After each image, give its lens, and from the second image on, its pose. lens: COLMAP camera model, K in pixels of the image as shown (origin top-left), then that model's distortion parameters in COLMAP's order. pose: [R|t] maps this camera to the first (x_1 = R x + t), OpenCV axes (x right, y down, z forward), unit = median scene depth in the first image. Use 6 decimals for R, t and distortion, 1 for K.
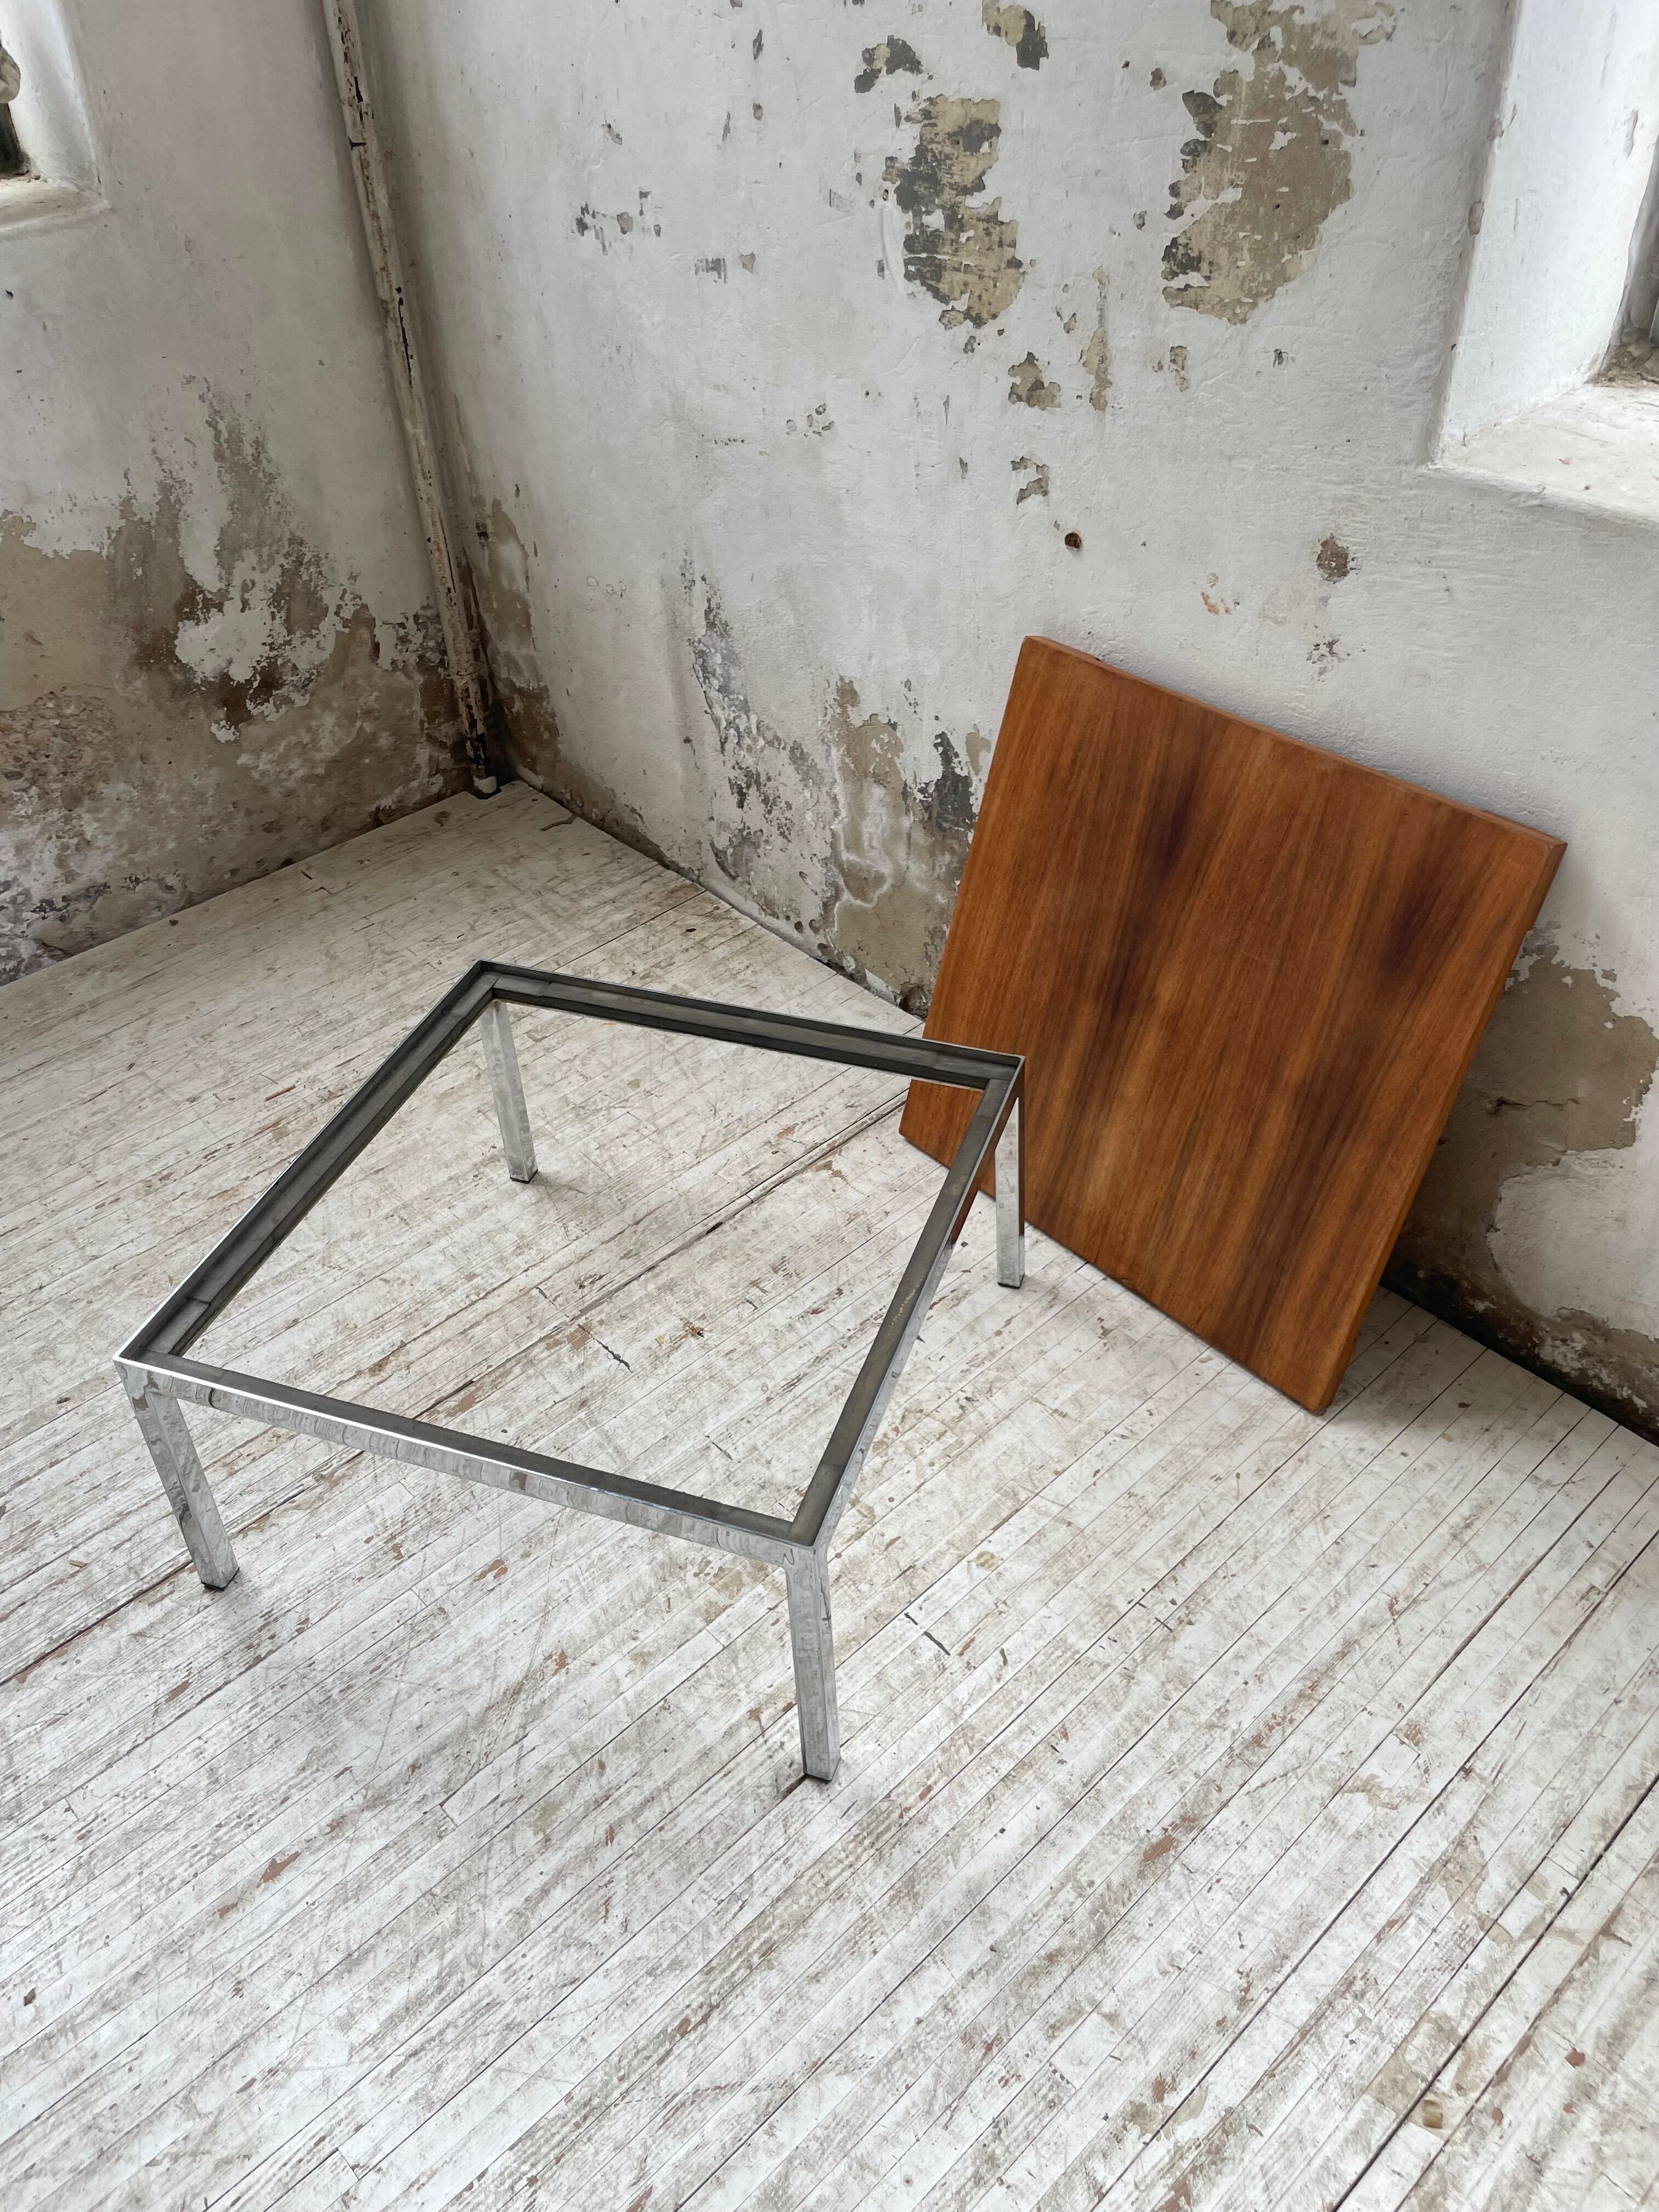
lens RADIAL K [[1691.1, 0, 836.5], [0, 1691.1, 1116.2], [0, 0, 1]] dist [0.085732, -0.124645]
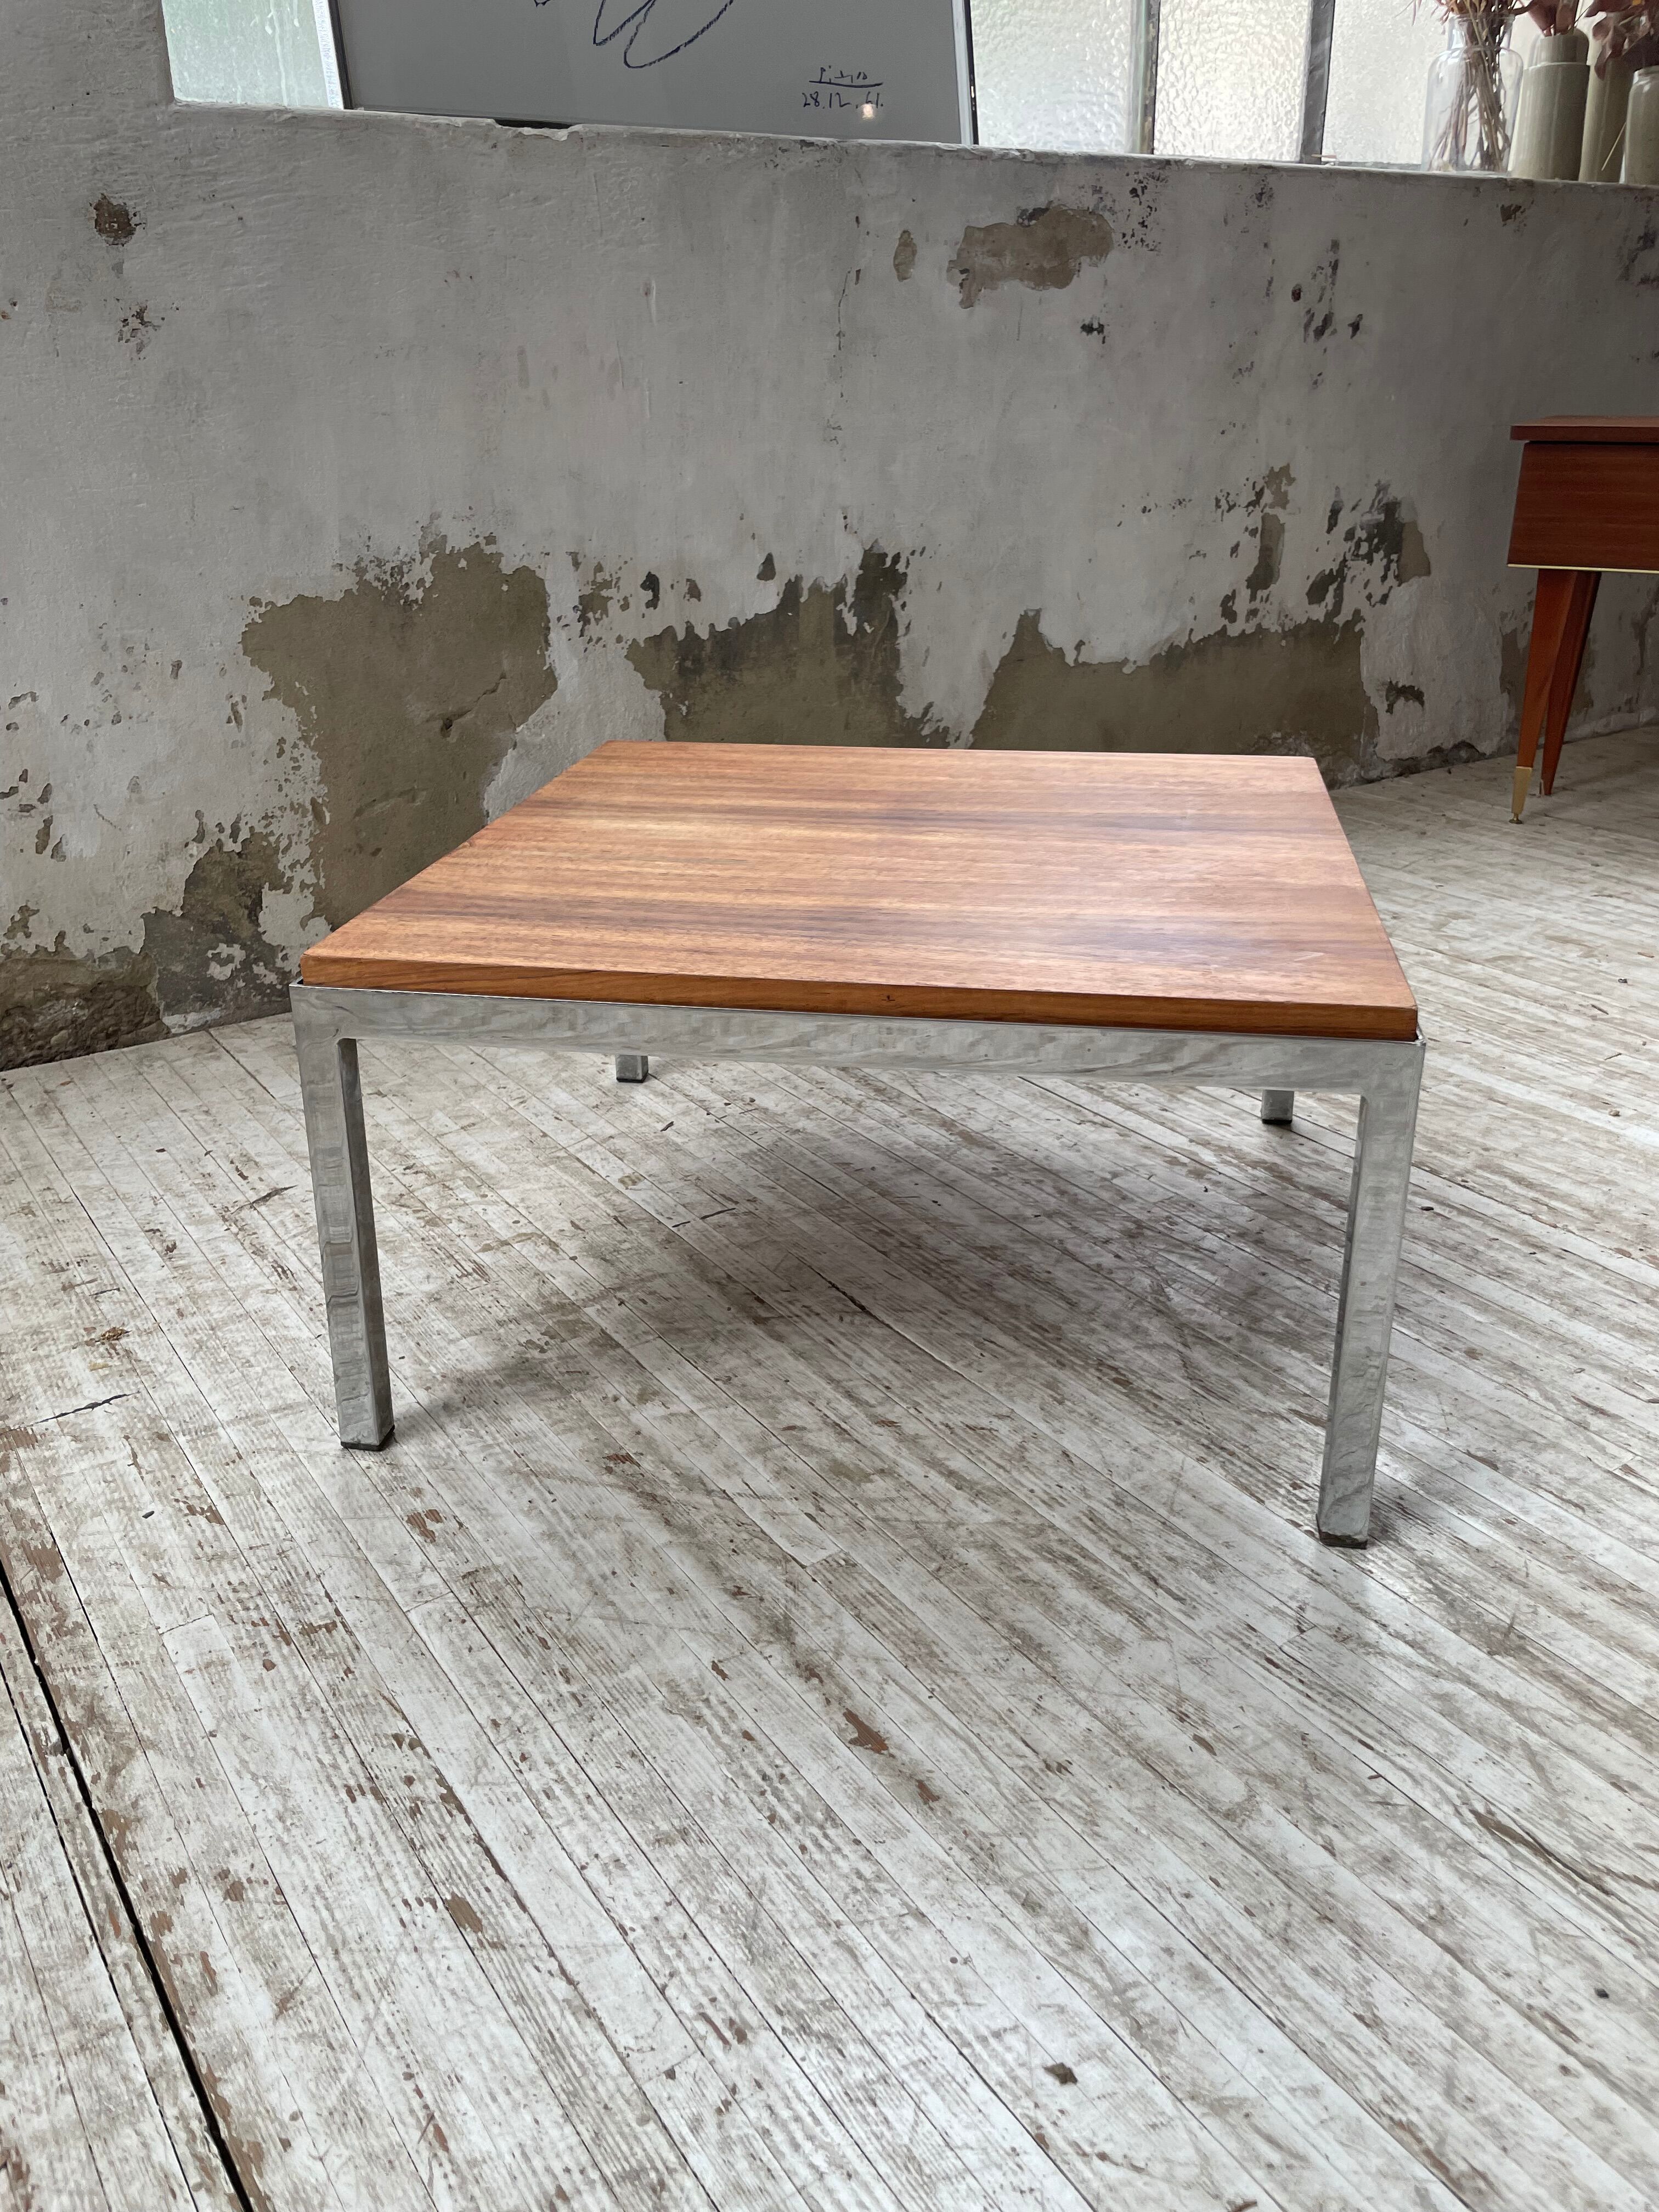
lens RADIAL K [[1691.1, 0, 824.5], [0, 1691.1, 1091.6], [0, 0, 1]] dist [0.085732, -0.124645]
pose [[0.155188, -0.361301, 0.919444, -0.616675], [0.636144, 0.748616, 0.186802, 0.108708], [-0.755802, 0.555910, 0.346016, 0.513687]]
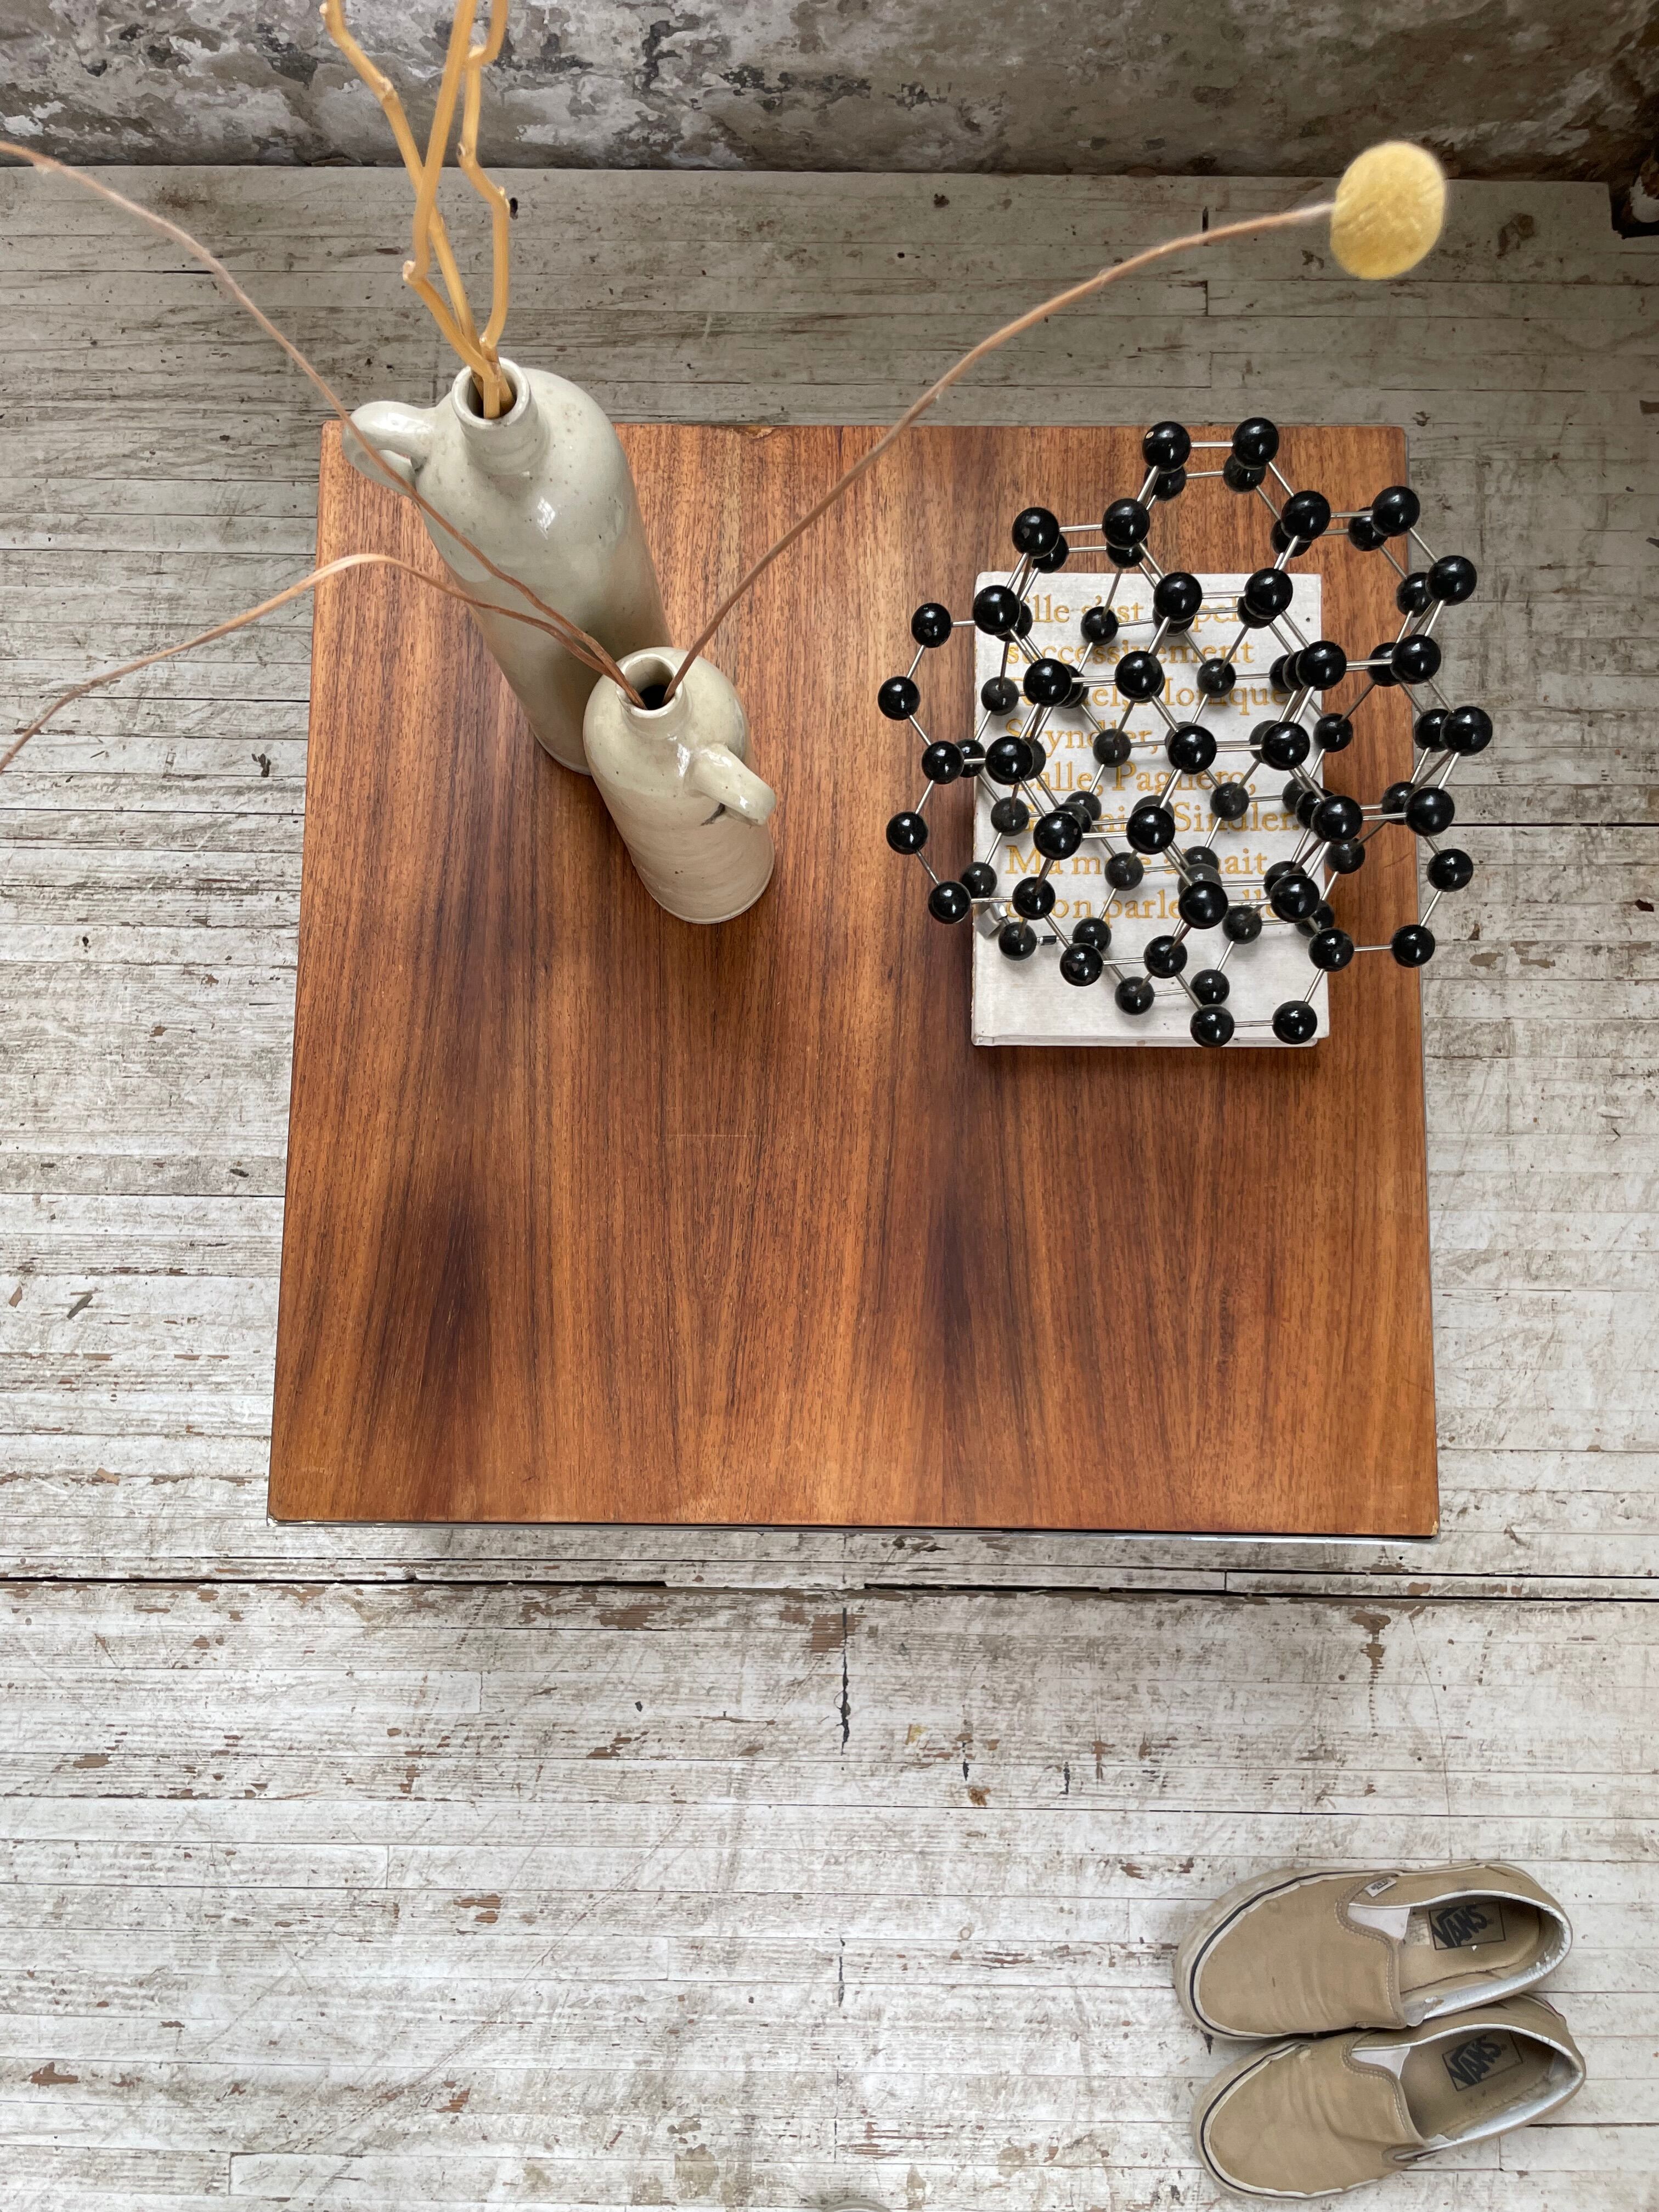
lens RADIAL K [[1691.1, 0, 833.4], [0, 1691.1, 1117.9], [0, 0, 1]] dist [0.085732, -0.124645]
pose [[0.719170, 0.691967, -0.063054, -0.246527], [-0.458174, 0.540488, 0.705655, -0.435823], [0.522370, -0.478596, 0.705744, 0.639782]]
